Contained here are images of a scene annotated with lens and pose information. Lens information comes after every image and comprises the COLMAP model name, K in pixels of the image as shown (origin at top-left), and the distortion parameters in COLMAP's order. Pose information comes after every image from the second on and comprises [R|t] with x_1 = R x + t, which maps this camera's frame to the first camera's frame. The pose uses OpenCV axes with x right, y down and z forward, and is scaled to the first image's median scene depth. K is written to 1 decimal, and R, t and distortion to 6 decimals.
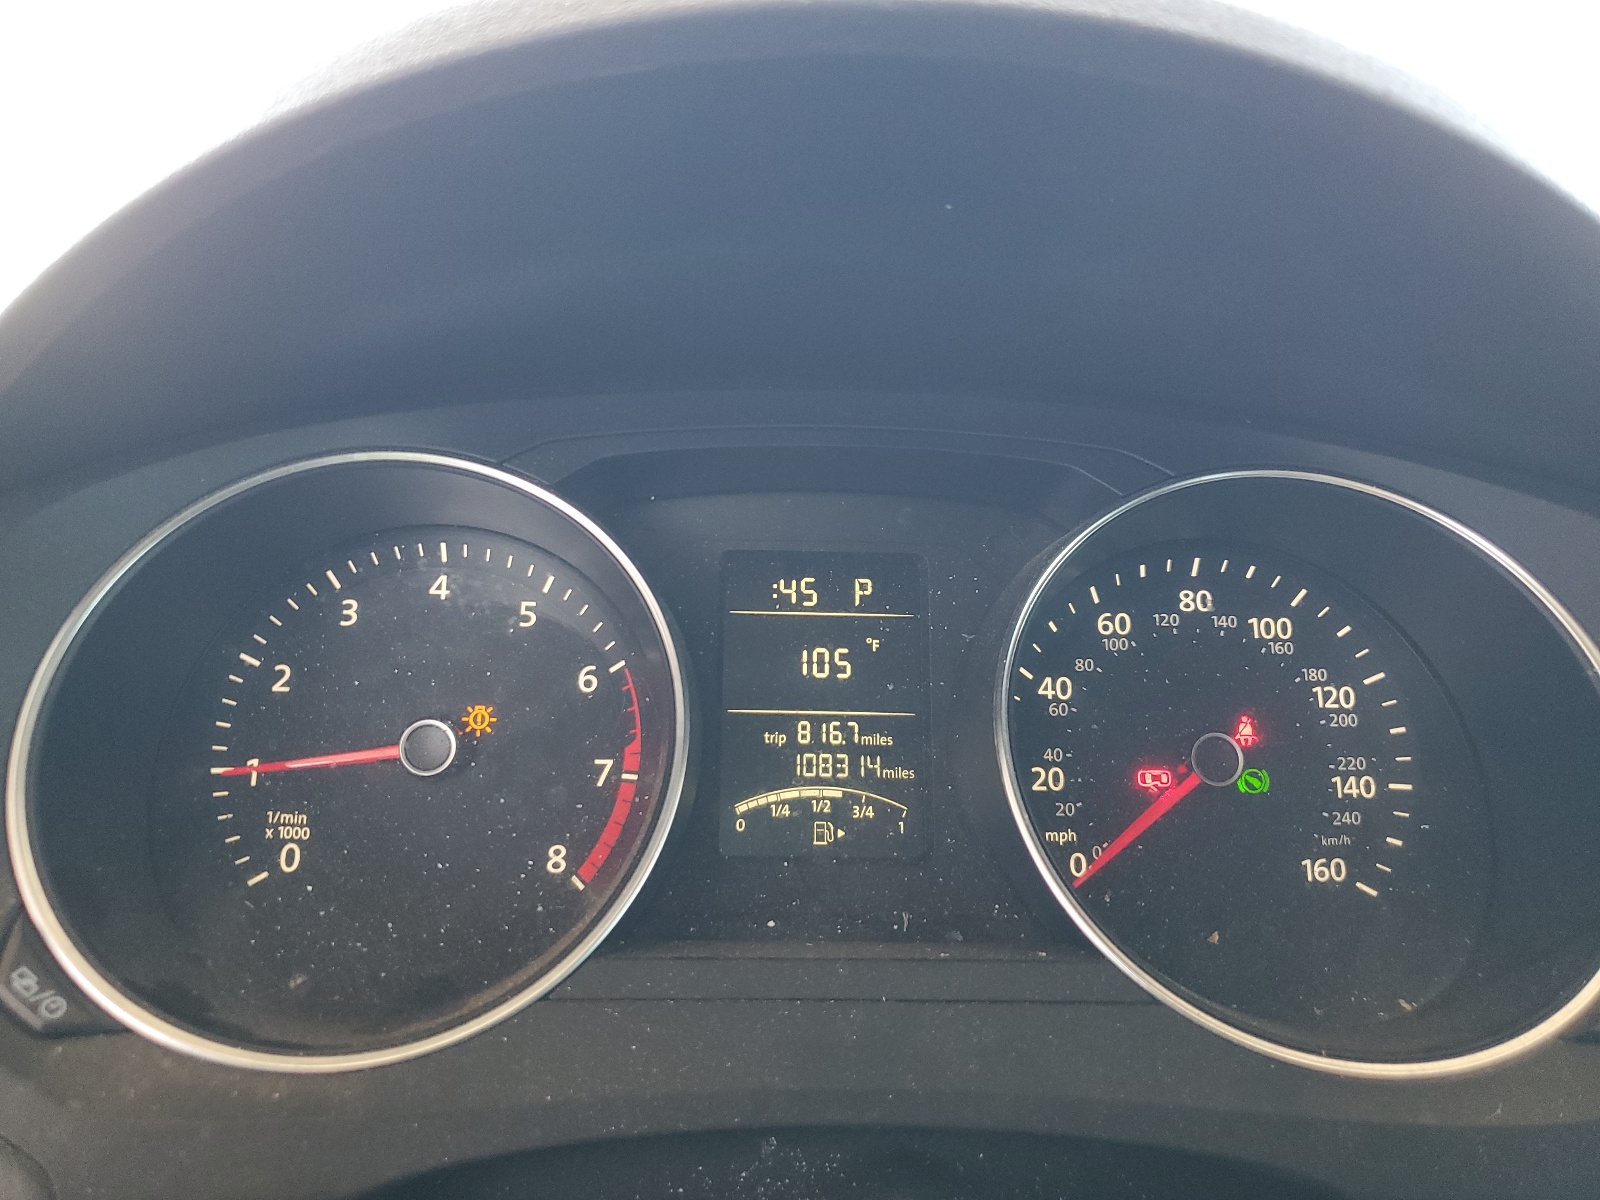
lens RADIAL K [[1221.0, 0, 796.5], [0, 1221.0, 600.3], [0, 0, 1]] dist [0.005046, 0.004391]
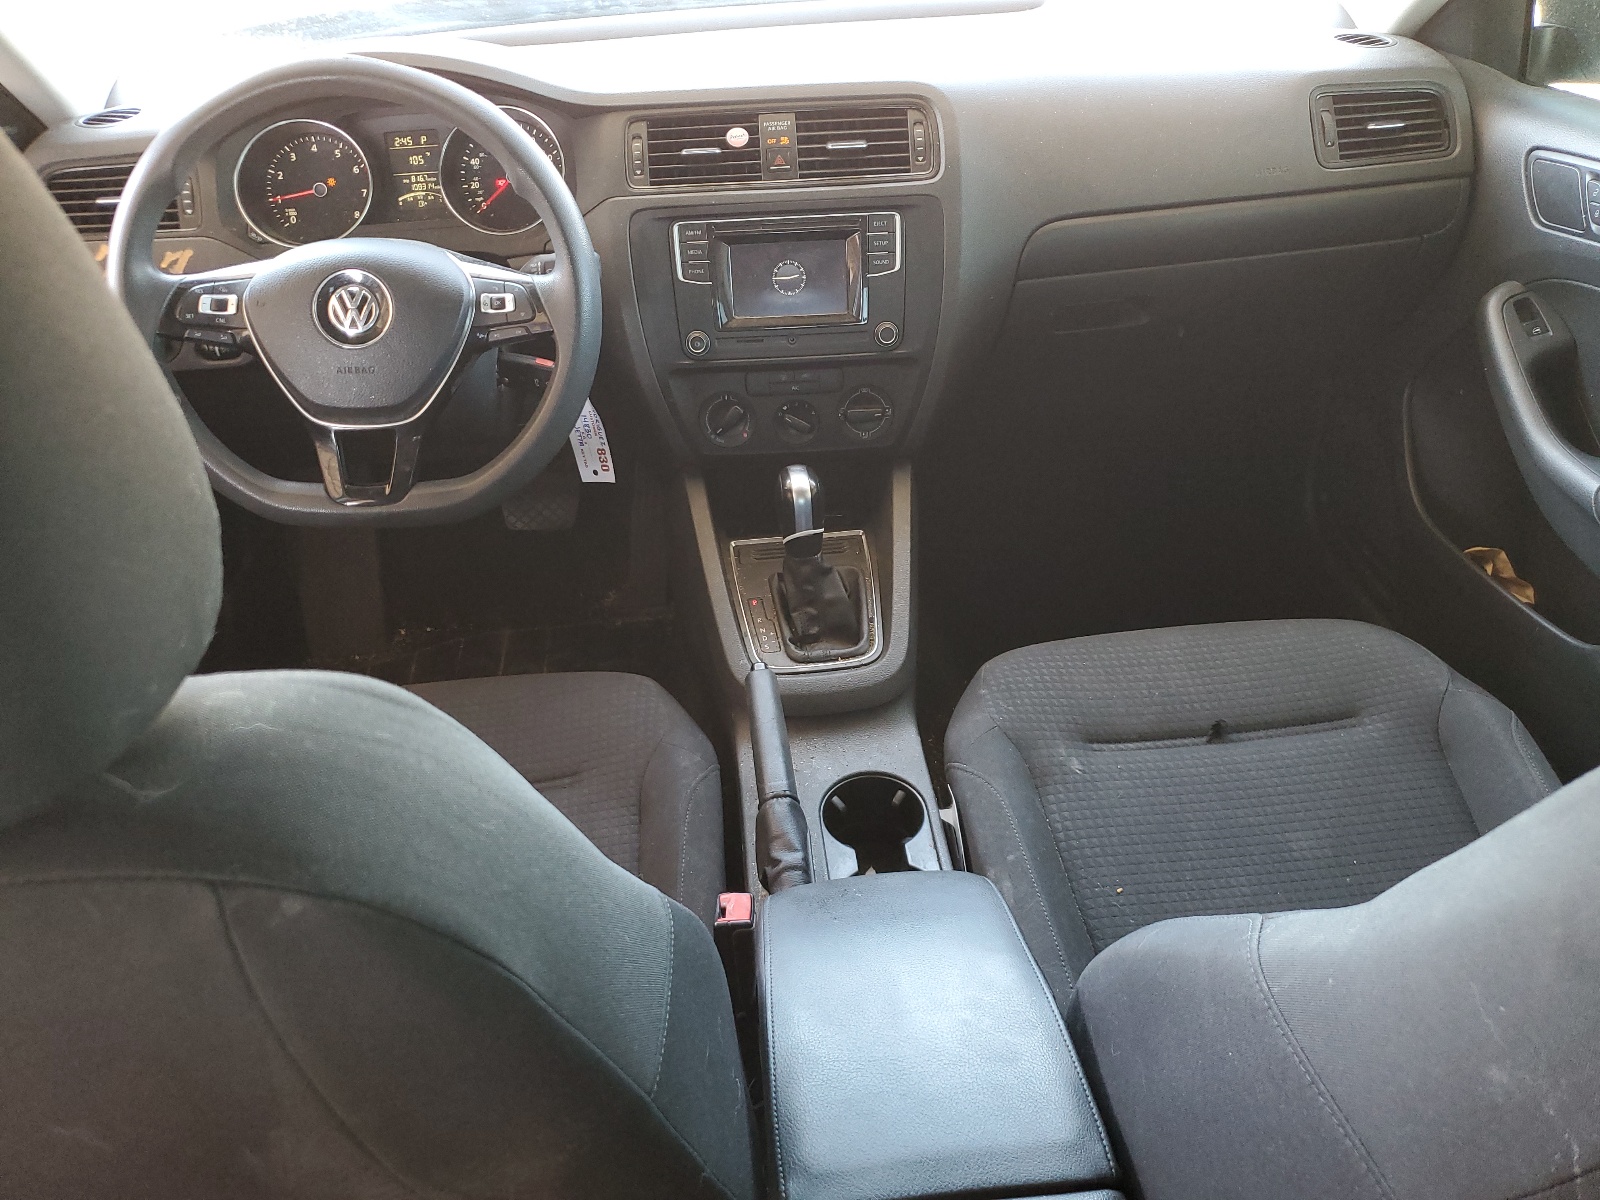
lens RADIAL K [[1221.0, 0, 803.3], [0, 1221.0, 597.2], [0, 0, 1]] dist [0.005046, 0.004391]
pose [[0.995089, -0.096494, 0.022079, 1.082064], [0.081488, 0.925163, 0.370720, -0.005345], [-0.056199, -0.367100, 0.928482, -3.380555]]
